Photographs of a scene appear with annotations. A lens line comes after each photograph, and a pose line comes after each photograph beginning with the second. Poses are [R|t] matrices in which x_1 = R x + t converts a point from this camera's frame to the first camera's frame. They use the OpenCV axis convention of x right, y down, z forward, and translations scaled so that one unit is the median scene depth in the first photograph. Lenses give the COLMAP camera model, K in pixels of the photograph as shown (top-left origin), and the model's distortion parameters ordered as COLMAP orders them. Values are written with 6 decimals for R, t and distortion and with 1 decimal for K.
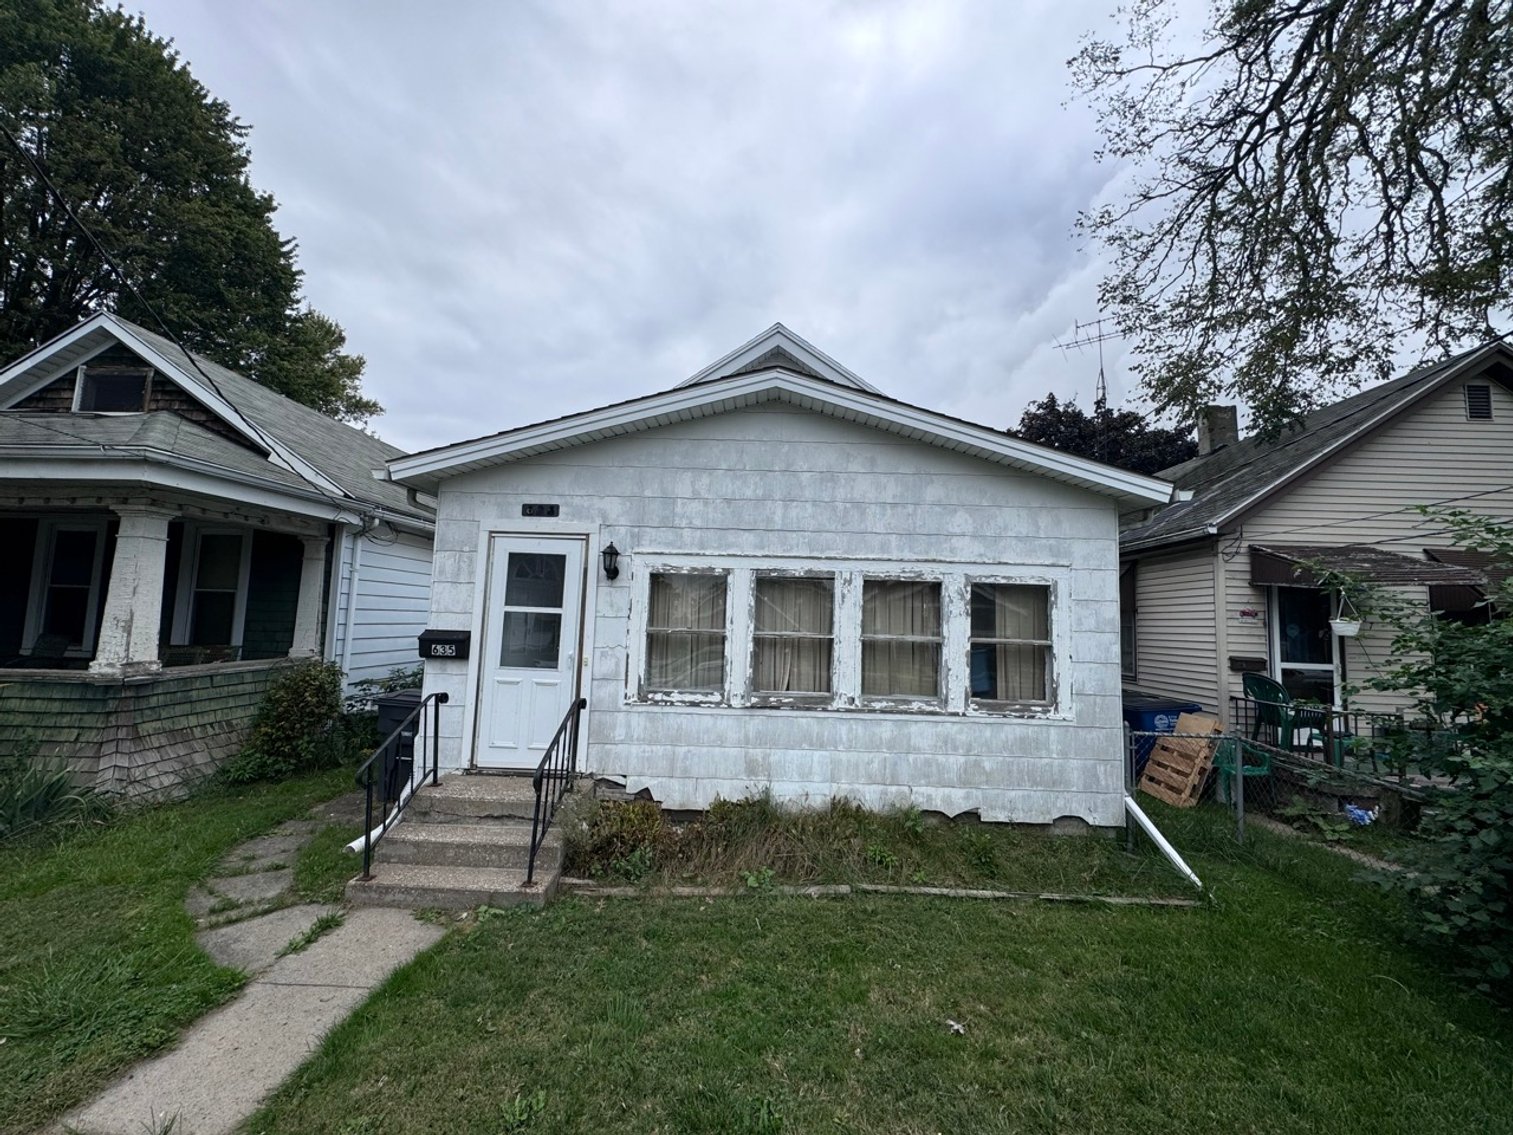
lens RADIAL K [[603.7, 0, 757.3], [0, 603.7, 566.3], [0, 0, 1]] dist [-0.003112, 0.001339]
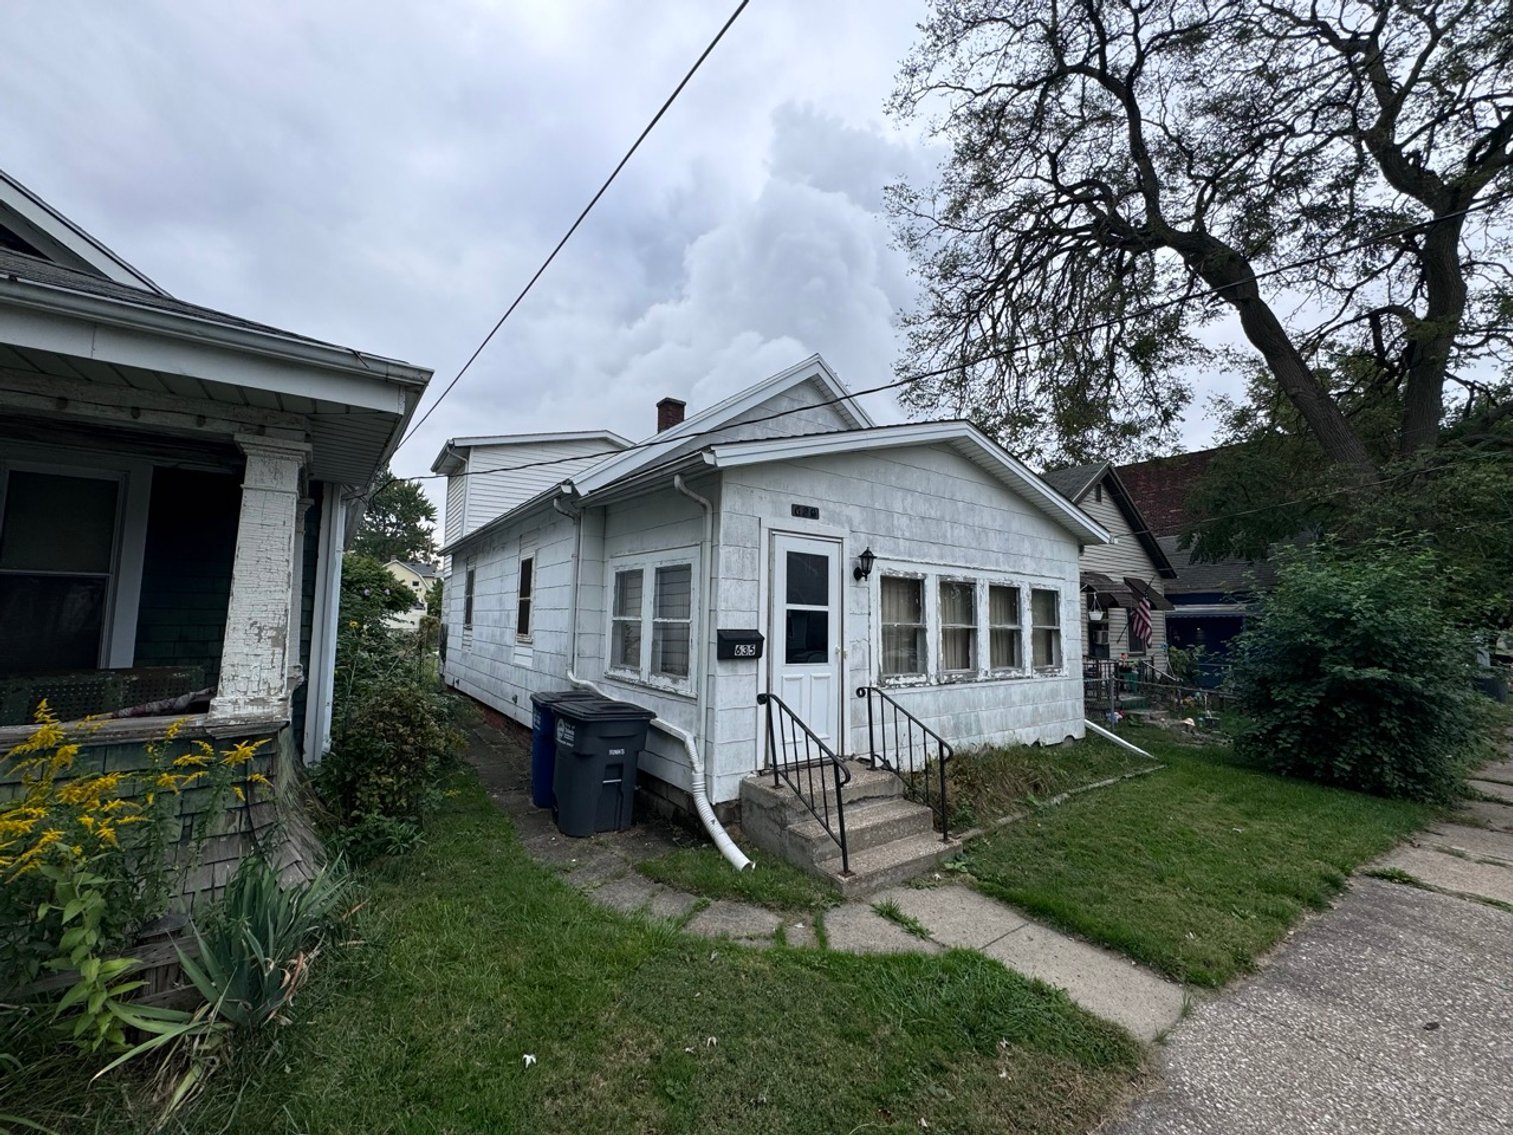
lens RADIAL K [[603.7, 0, 754.5], [0, 603.7, 569.5], [0, 0, 1]] dist [-0.003112, 0.001339]
pose [[0.795613, 0.034766, 0.604807, -1.077318], [-0.044981, 0.998986, 0.001747, 0.008512], [-0.604134, -0.028594, 0.796370, 0.230299]]
